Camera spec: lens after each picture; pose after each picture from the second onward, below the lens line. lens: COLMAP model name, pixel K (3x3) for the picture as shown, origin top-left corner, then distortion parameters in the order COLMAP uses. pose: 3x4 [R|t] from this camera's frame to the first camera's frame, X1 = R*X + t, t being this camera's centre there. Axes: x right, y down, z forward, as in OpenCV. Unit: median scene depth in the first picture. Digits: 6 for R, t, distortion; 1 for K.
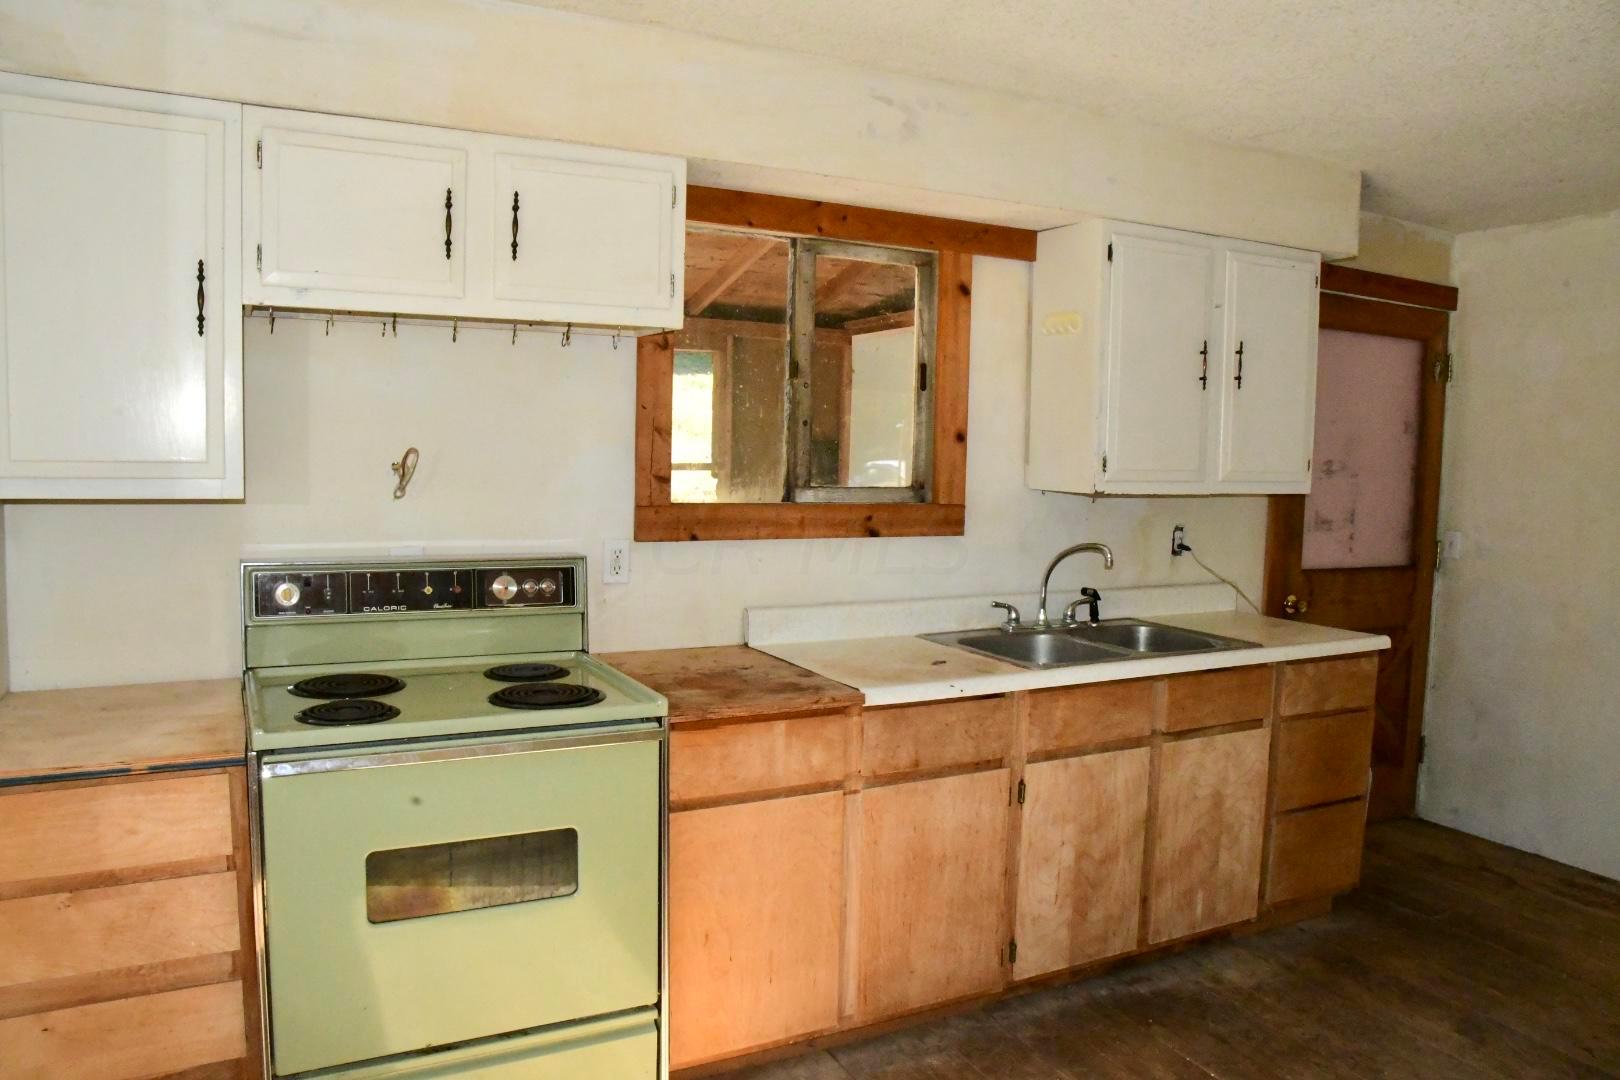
lens RADIAL K [[1162.2, 0, 789.5], [0, 1162.2, 548.6], [0, 0, 1]] dist [-0.123759, 0.068707]
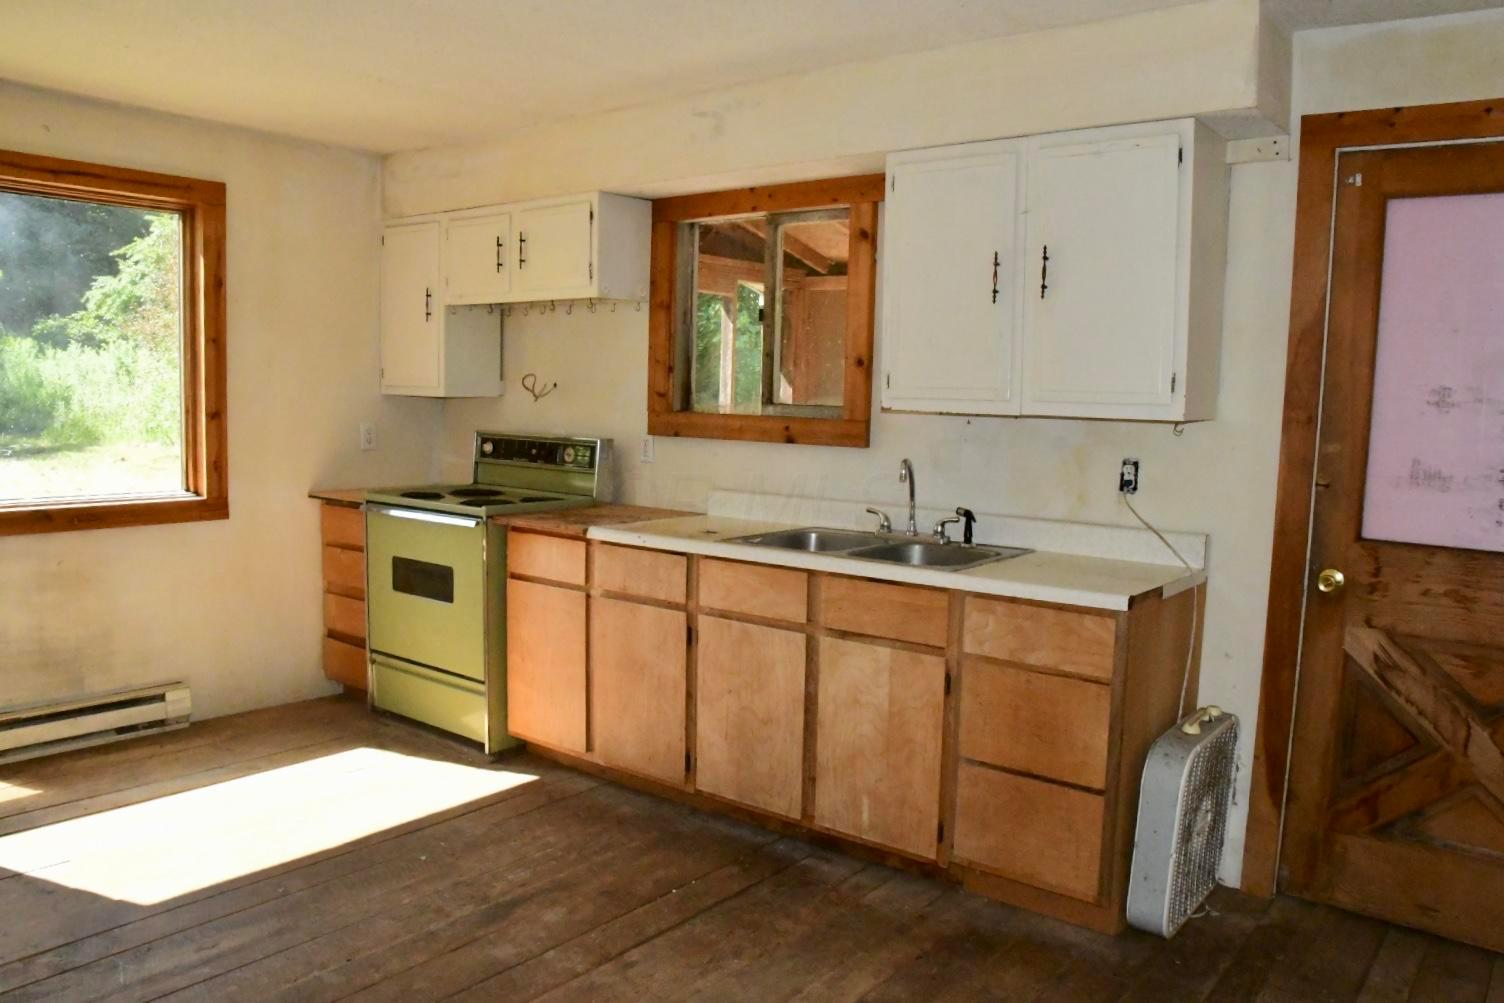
lens RADIAL K [[1167.6, 0, 761.5], [0, 1167.6, 510.9], [0, 0, 1]] dist [-0.111577, 0.048251]
pose [[0.413863, 0.084699, -0.906390, 1.214255], [-0.097373, 0.994069, 0.048431, 0.004440], [0.905116, 0.068214, 0.419656, 0.449075]]
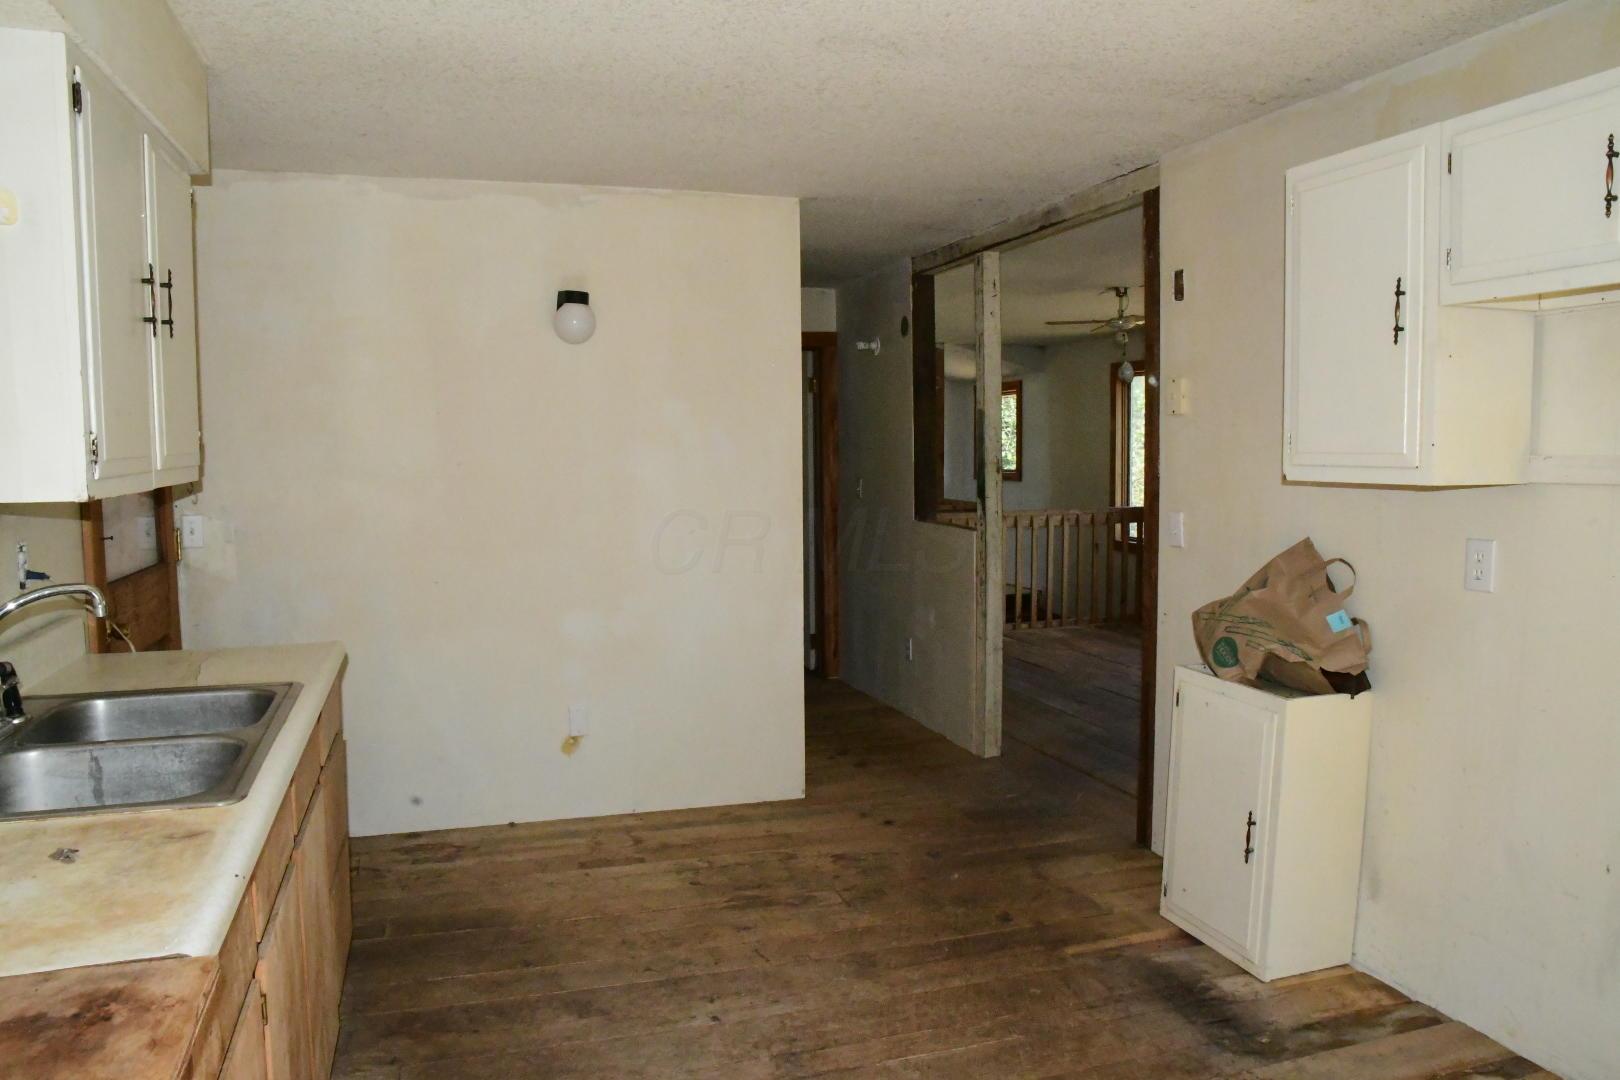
lens RADIAL K [[1162.2, 0, 800.8], [0, 1162.2, 540.5], [0, 0, 1]] dist [-0.123759, 0.068707]
pose [[0.134009, -0.111273, 0.984713, -0.263410], [0.090514, 0.990897, 0.099654, -0.052246], [-0.986838, 0.075776, 0.142861, 0.546792]]
